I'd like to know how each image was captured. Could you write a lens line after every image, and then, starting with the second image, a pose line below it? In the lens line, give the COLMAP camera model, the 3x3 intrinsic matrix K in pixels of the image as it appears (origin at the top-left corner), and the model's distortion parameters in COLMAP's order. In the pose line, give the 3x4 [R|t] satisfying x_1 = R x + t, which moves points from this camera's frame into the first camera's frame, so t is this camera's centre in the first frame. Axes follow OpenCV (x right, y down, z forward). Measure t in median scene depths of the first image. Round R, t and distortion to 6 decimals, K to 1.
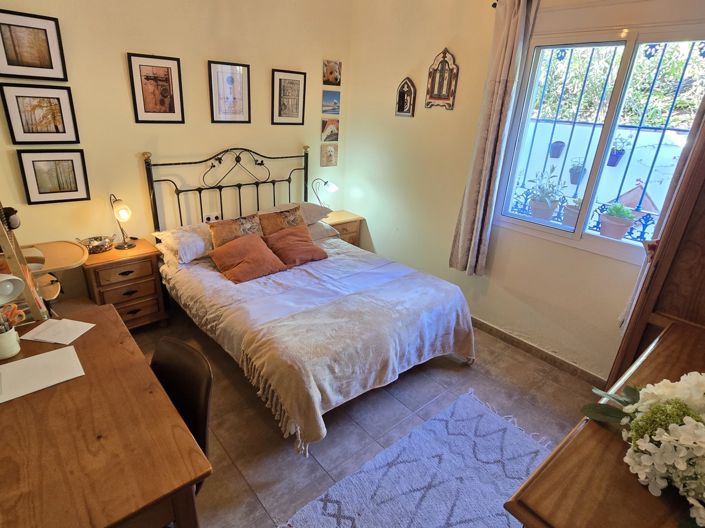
lens RADIAL K [[401.3, 0, 347.8], [0, 401.3, 260.3], [0, 0, 1]] dist [-0.002468, -0.000764]
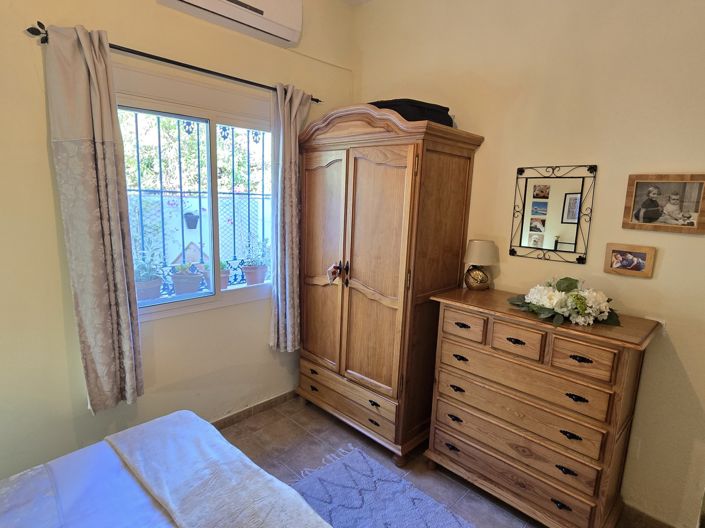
lens RADIAL K [[401.3, 0, 347.8], [0, 401.3, 260.3], [0, 0, 1]] dist [-0.002468, -0.000764]
pose [[-0.084223, -0.240279, 0.967043, -0.444416], [0.315790, 0.914030, 0.254610, -0.313473], [-0.945083, 0.326827, -0.001105, 0.677056]]
